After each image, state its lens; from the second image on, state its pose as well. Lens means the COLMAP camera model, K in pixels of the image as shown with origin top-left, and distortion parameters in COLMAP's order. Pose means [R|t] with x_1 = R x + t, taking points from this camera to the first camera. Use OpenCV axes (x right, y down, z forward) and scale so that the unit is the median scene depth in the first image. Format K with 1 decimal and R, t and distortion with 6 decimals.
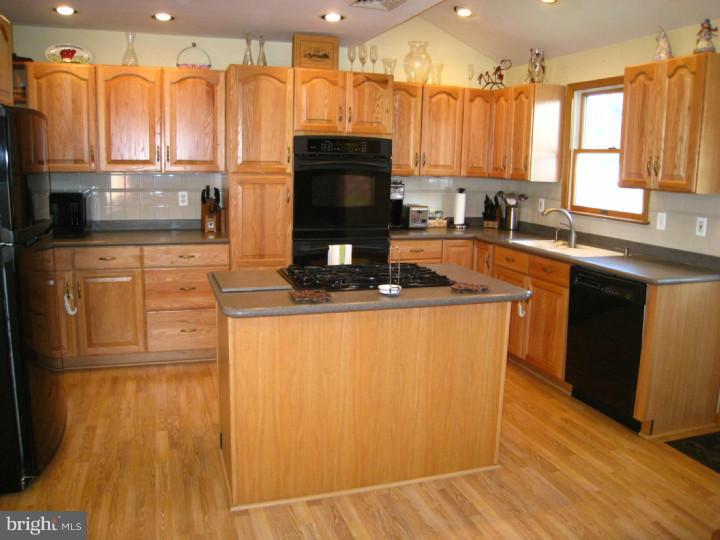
lens RADIAL K [[595.0, 0, 361.7], [0, 595.0, 262.1], [0, 0, 1]] dist [-0.142315, 0.091381]
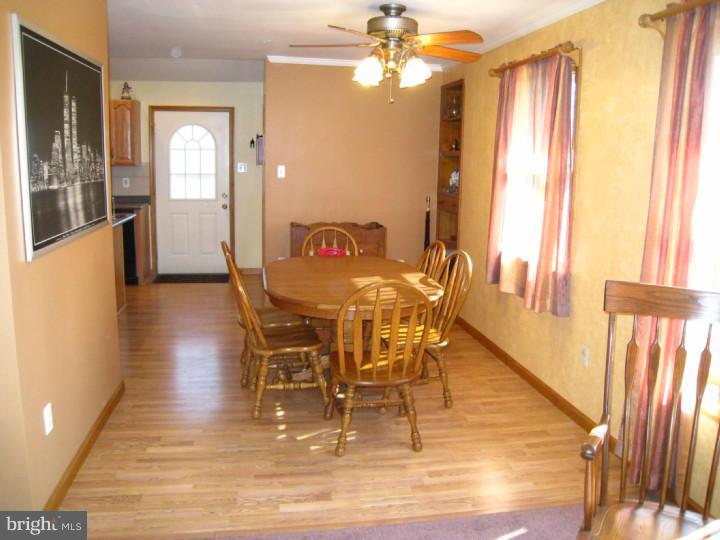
lens RADIAL K [[595.0, 0, 361.7], [0, 595.0, 262.1], [0, 0, 1]] dist [-0.142315, 0.091381]
pose [[0.139766, -0.190838, 0.971621, -1.116256], [0.149587, 0.974060, 0.169799, -0.008929], [-0.978820, 0.121610, 0.164687, -0.101505]]
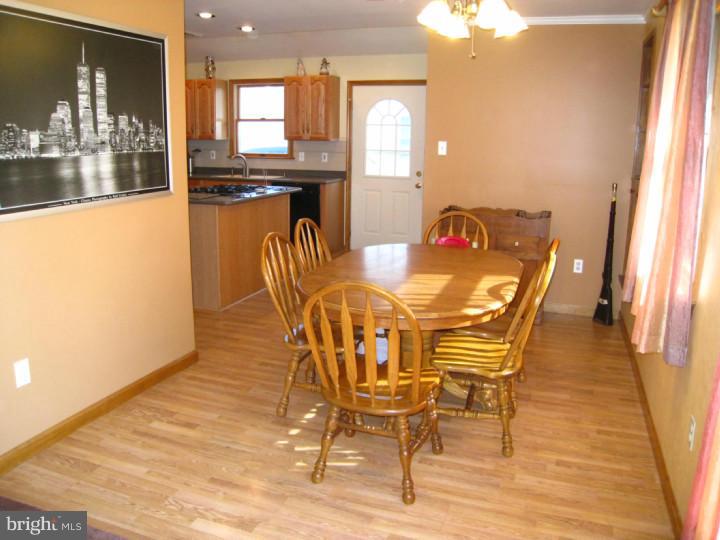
lens RADIAL K [[595.0, 0, 361.7], [0, 595.0, 262.1], [0, 0, 1]] dist [-0.142315, 0.091381]
pose [[0.614555, -0.179414, 0.768201, -0.850499], [0.131484, 0.983469, 0.124503, 0.050971], [-0.777839, 0.024492, 0.627986, -0.356359]]
